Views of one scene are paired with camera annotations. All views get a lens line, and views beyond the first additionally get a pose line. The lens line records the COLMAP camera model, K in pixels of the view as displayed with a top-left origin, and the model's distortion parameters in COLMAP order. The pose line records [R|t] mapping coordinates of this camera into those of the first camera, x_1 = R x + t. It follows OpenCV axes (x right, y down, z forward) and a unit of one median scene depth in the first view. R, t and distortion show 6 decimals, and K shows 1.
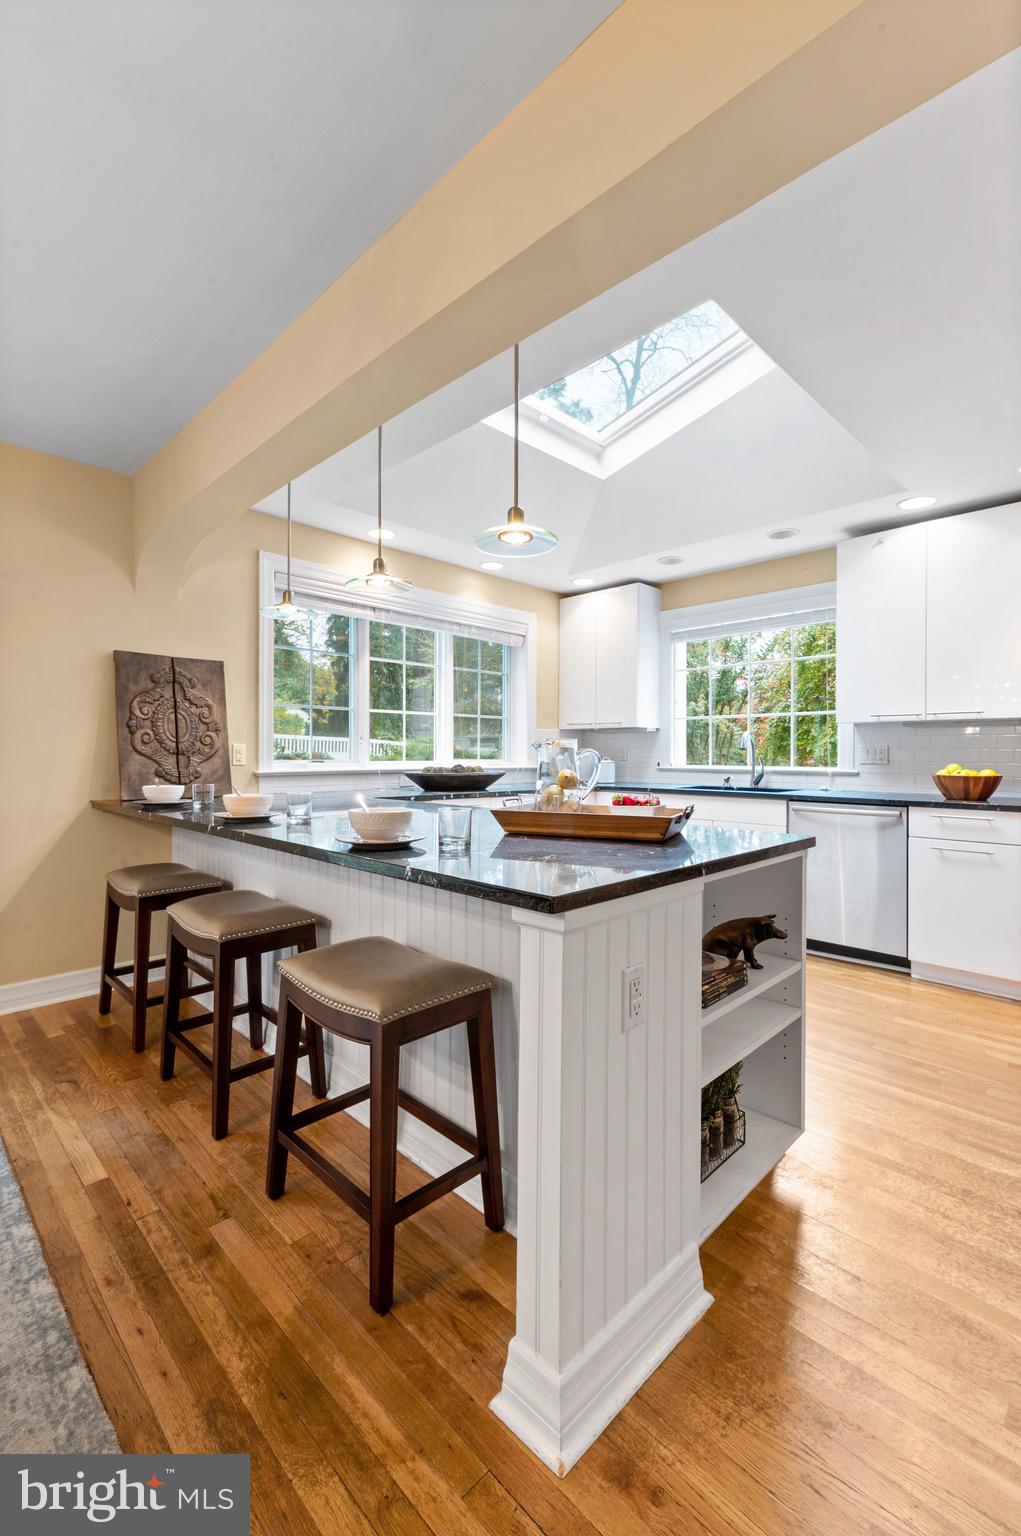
lens RADIAL K [[657.5, 0, 509.1], [0, 657.5, 753.0], [0, 0, 1]] dist [0.011652, -0.004220]
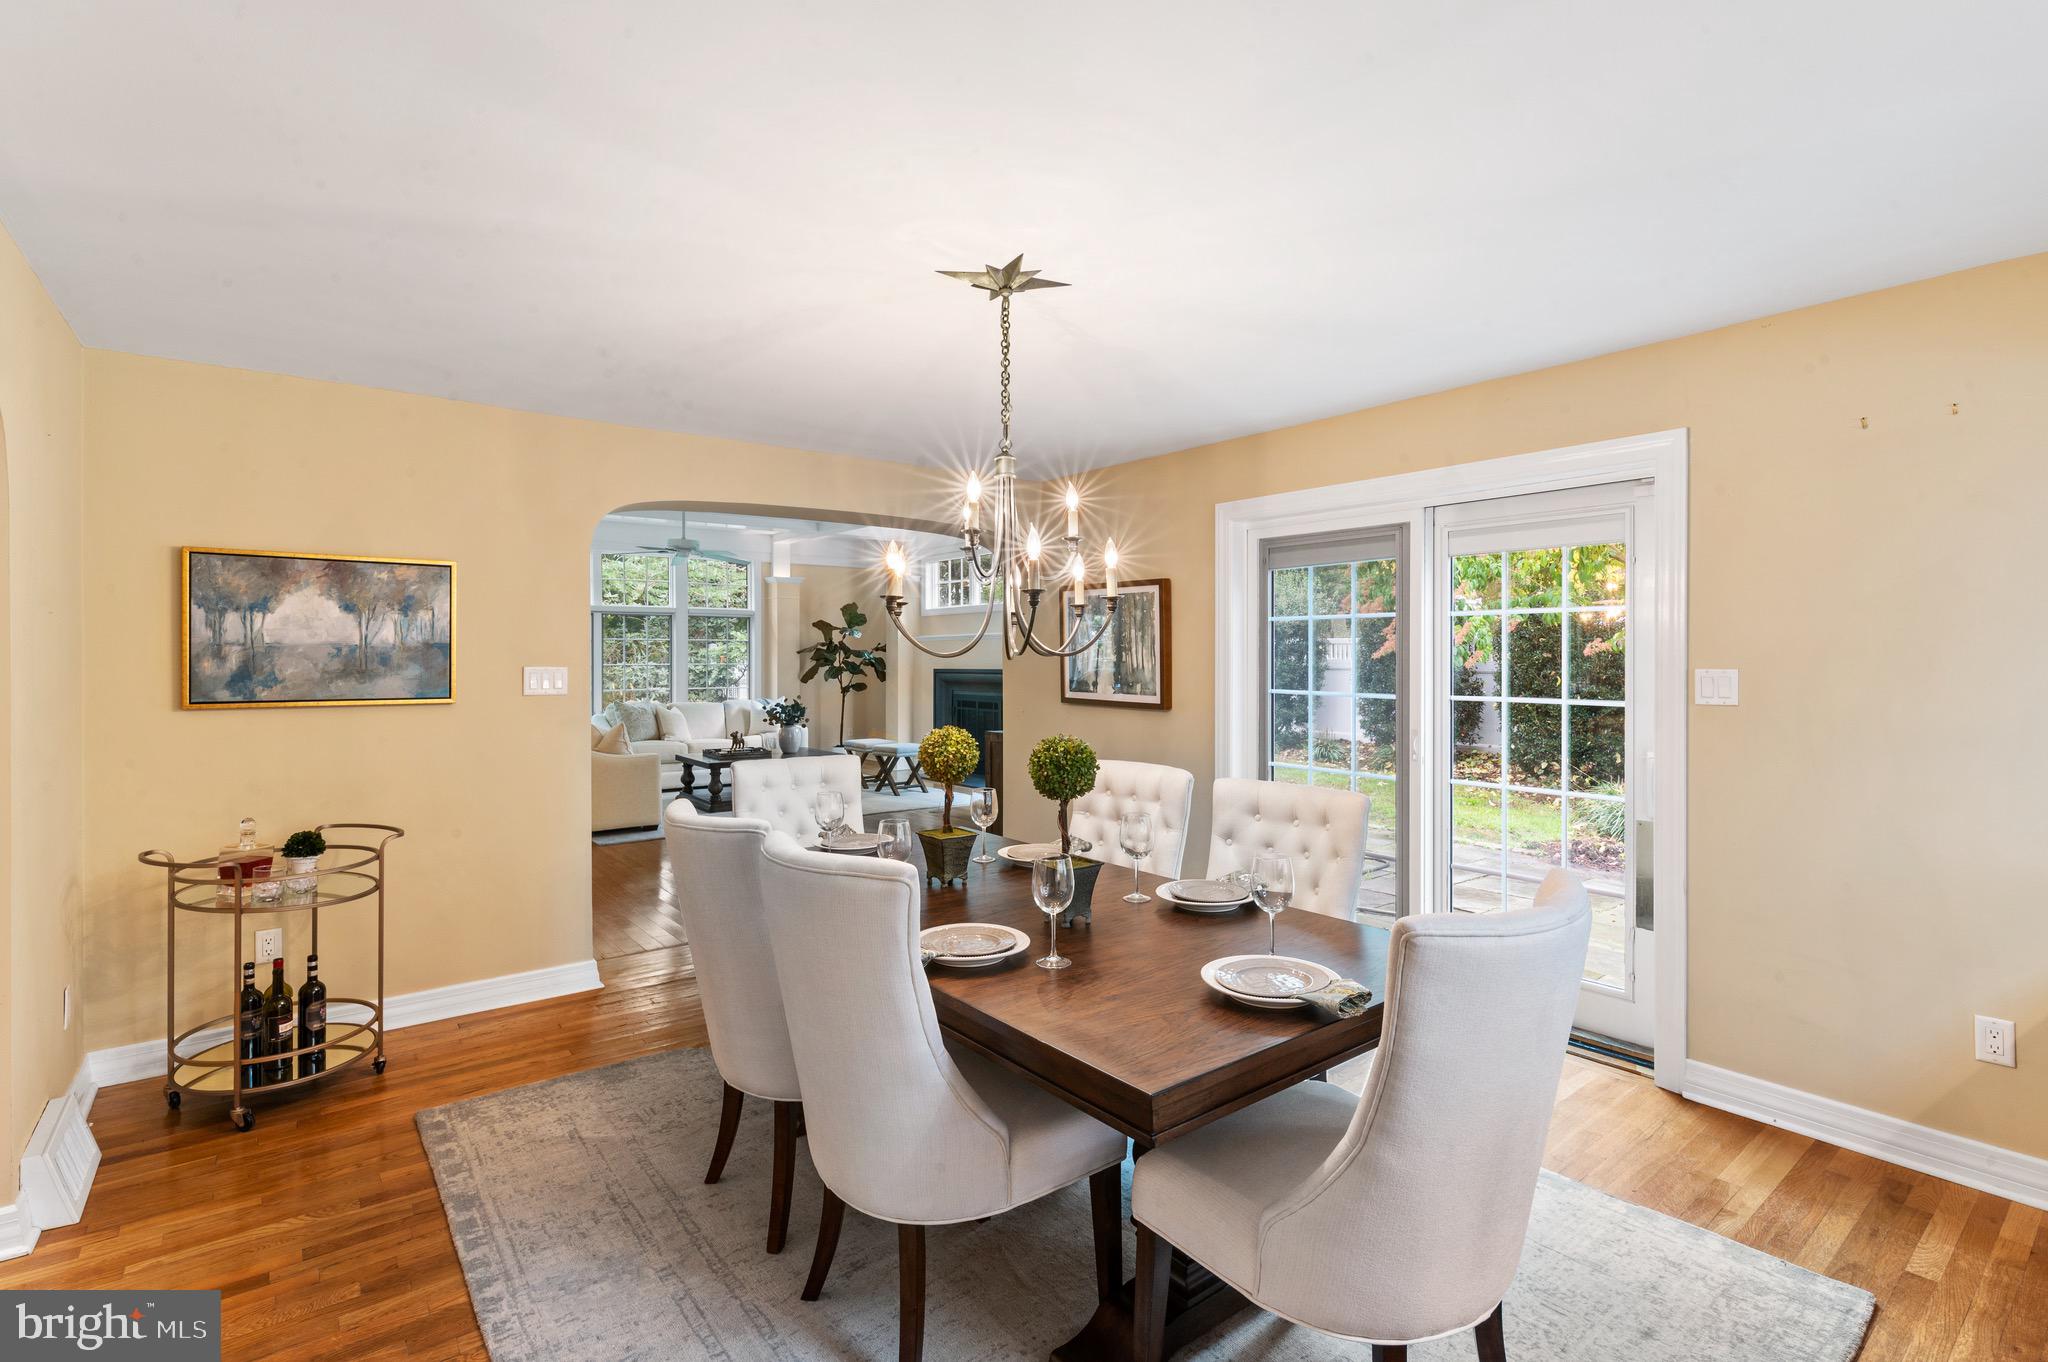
lens RADIAL K [[956.1, 0, 1029.5], [0, 956.1, 661.0], [0, 0, 1]] dist [0.001596, -0.003406]
pose [[-0.110832, -0.002348, -0.993836, 0.172205], [-0.002323, 0.999995, -0.002104, -0.083473], [0.993836, 0.002075, -0.110837, 0.165493]]
